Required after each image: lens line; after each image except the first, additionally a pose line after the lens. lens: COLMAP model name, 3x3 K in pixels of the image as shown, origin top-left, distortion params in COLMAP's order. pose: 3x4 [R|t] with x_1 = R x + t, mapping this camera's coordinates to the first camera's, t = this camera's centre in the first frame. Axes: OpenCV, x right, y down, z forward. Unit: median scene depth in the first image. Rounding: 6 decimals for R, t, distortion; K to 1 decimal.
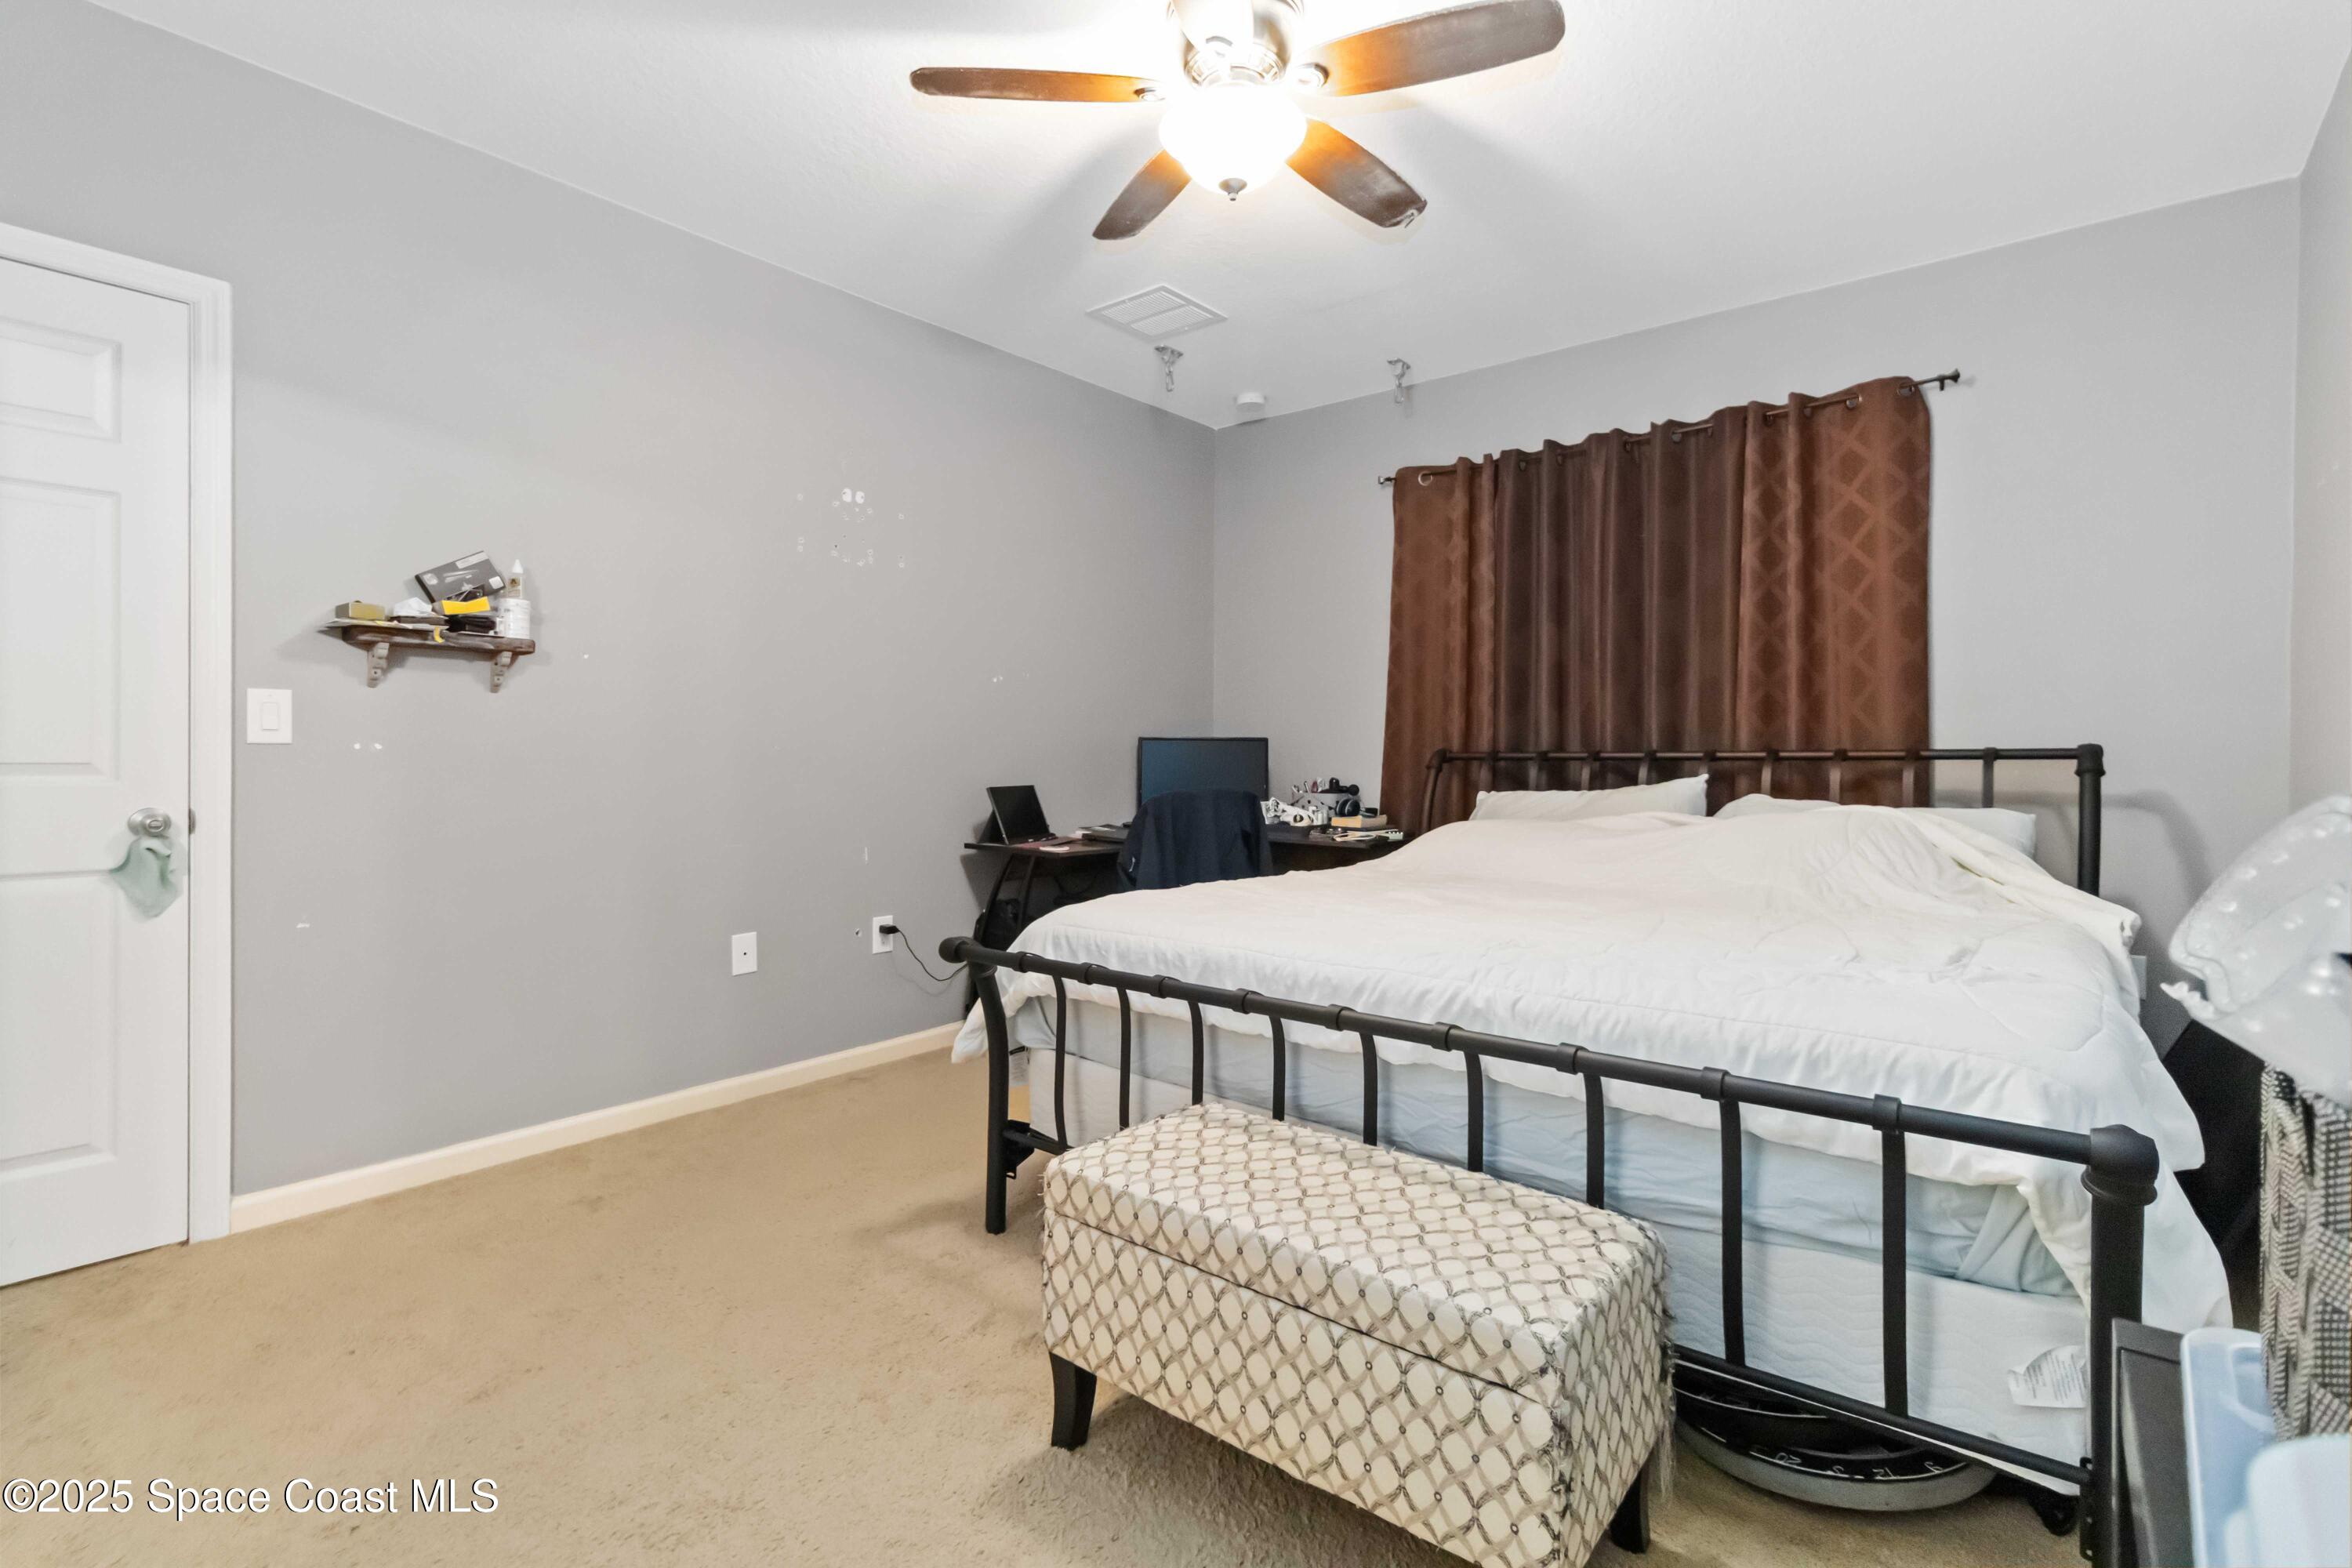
lens RADIAL K [[1095.8, 0, 1180.3], [0, 1095.8, 769.7], [0, 0, 1]] dist [0.001002, 0.001643]
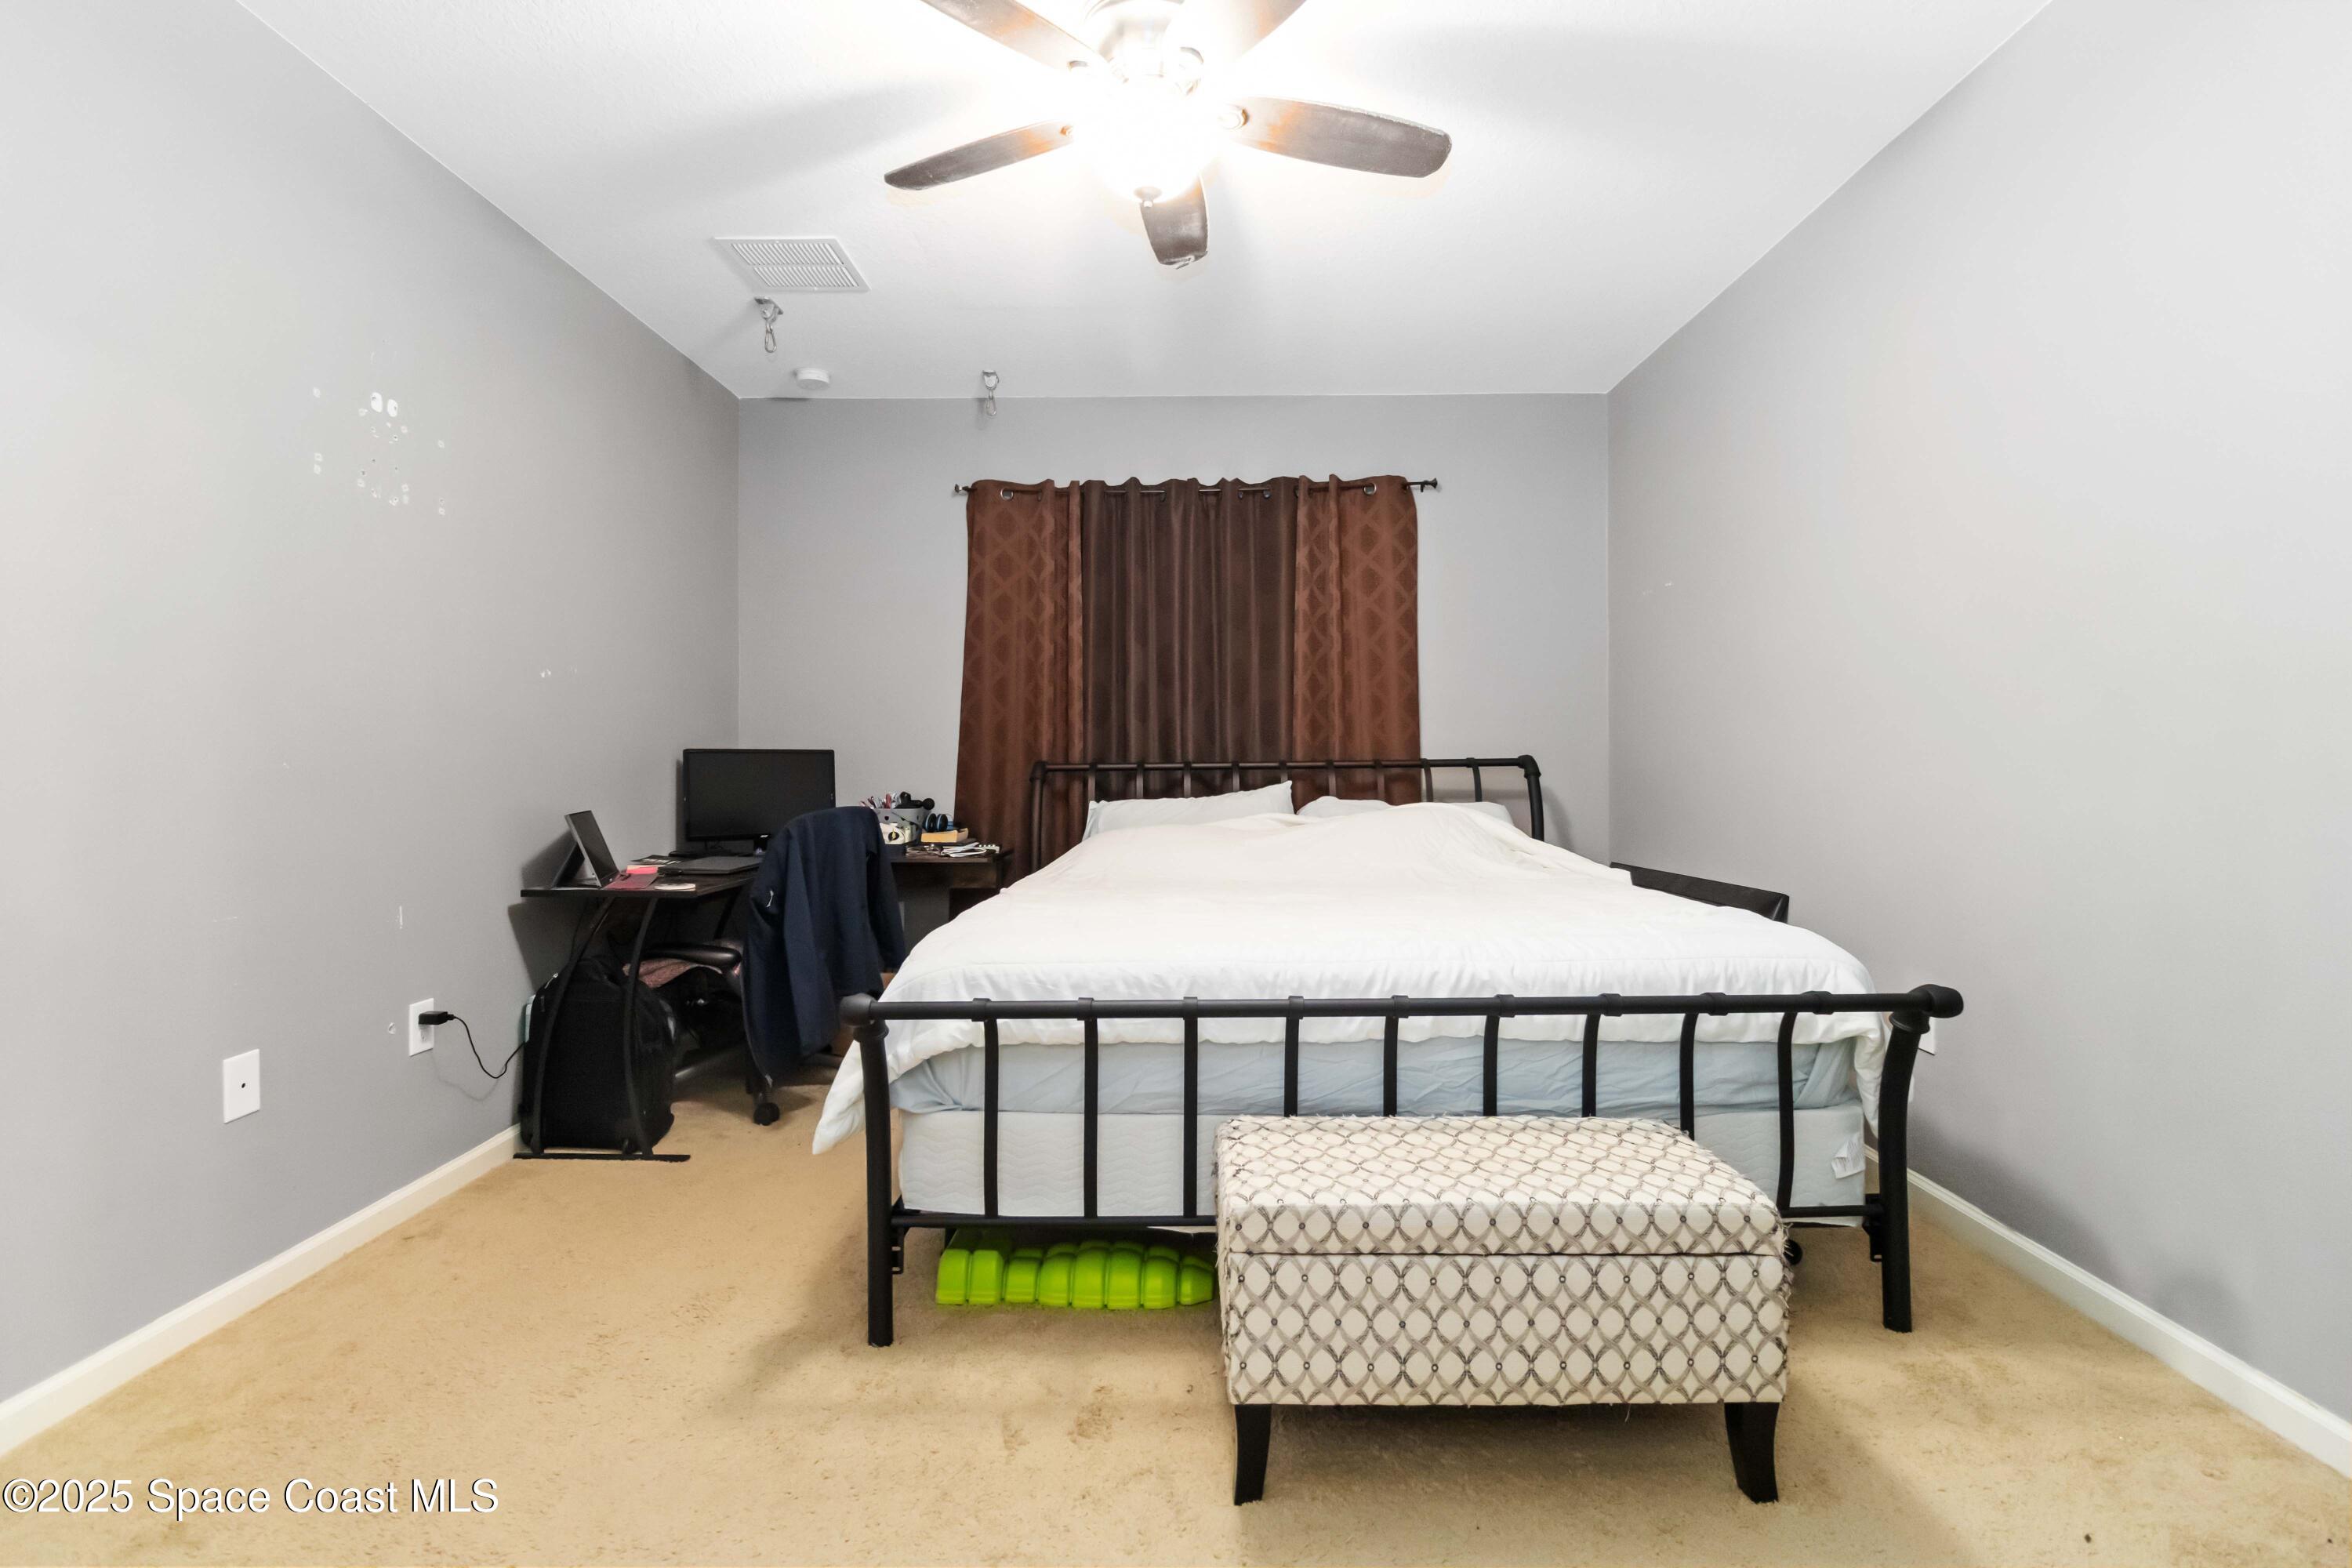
lens RADIAL K [[1095.8, 0, 1190.1], [0, 1095.8, 769.5], [0, 0, 1]] dist [0.001002, 0.001643]
pose [[0.774752, -0.010627, 0.632176, -0.373104], [0.017206, 0.999843, -0.004280, -0.005334], [-0.632031, 0.014193, 0.774813, 0.146071]]
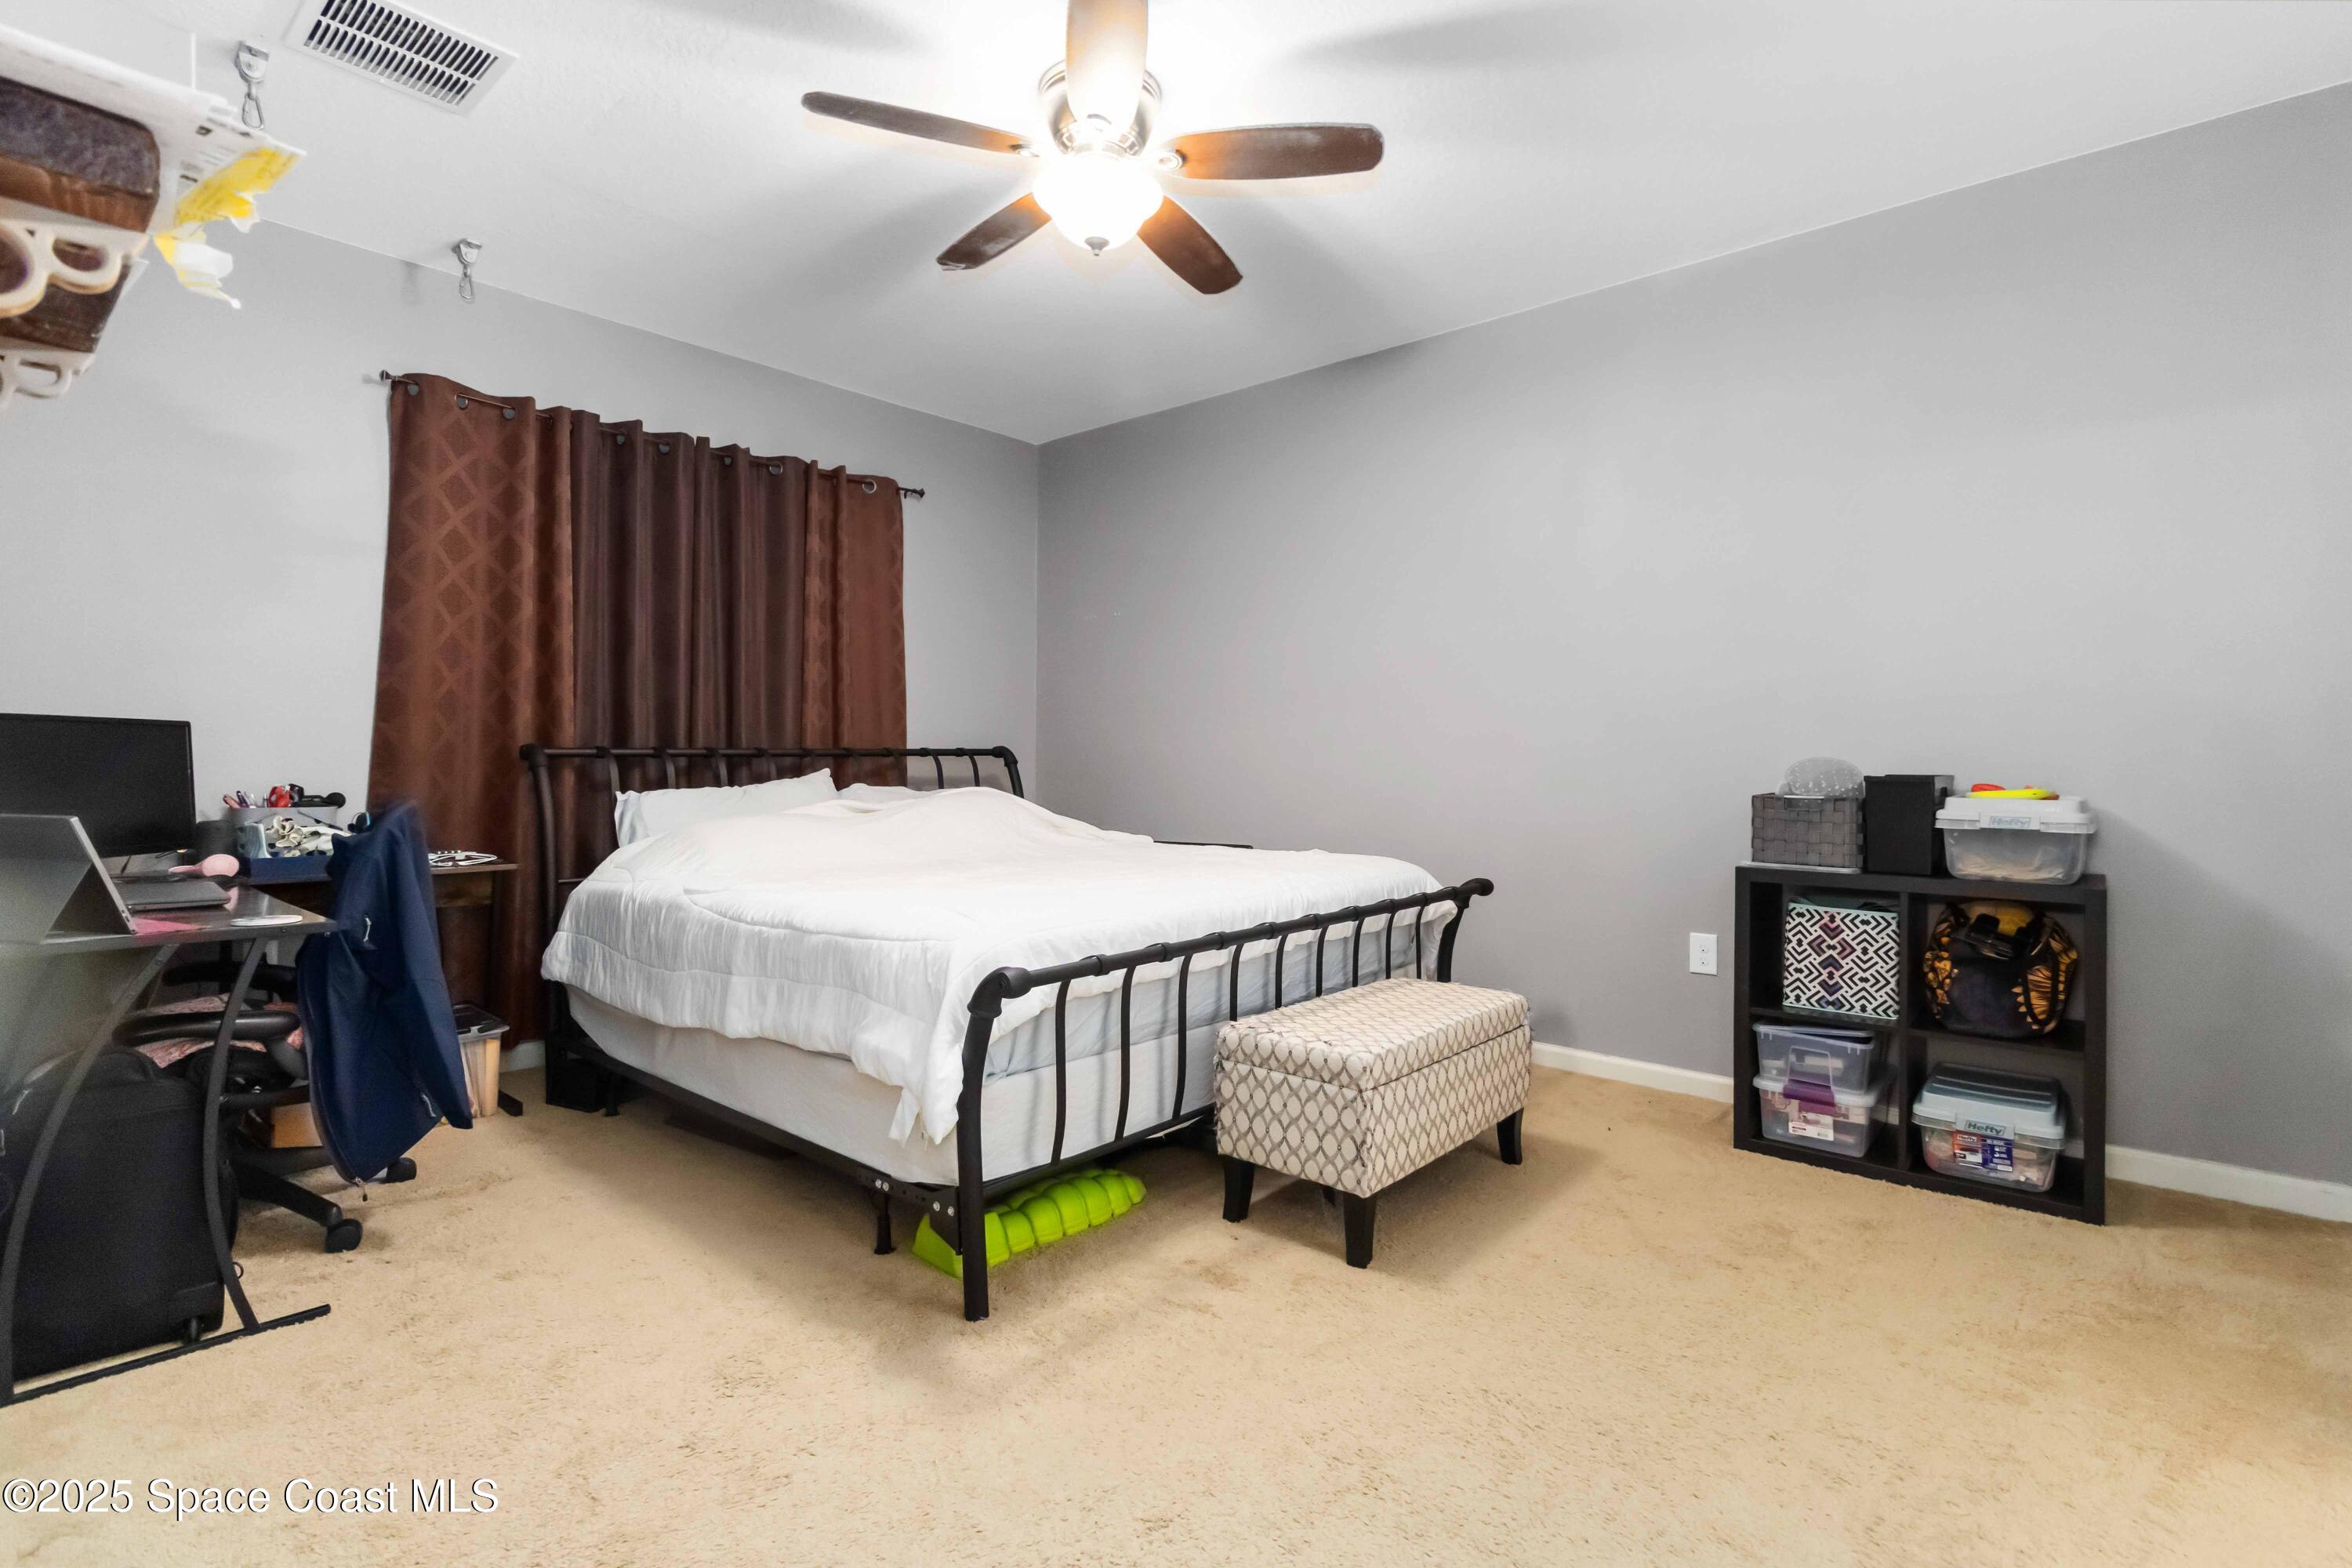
lens RADIAL K [[1095.8, 0, 1200.7], [0, 1095.8, 775.5], [0, 0, 1]] dist [0.001002, 0.001643]
pose [[0.017281, -0.017422, 0.999699, -0.728614], [0.012796, 0.999770, 0.017202, -0.003417], [-0.999769, 0.012495, 0.017500, 0.591978]]
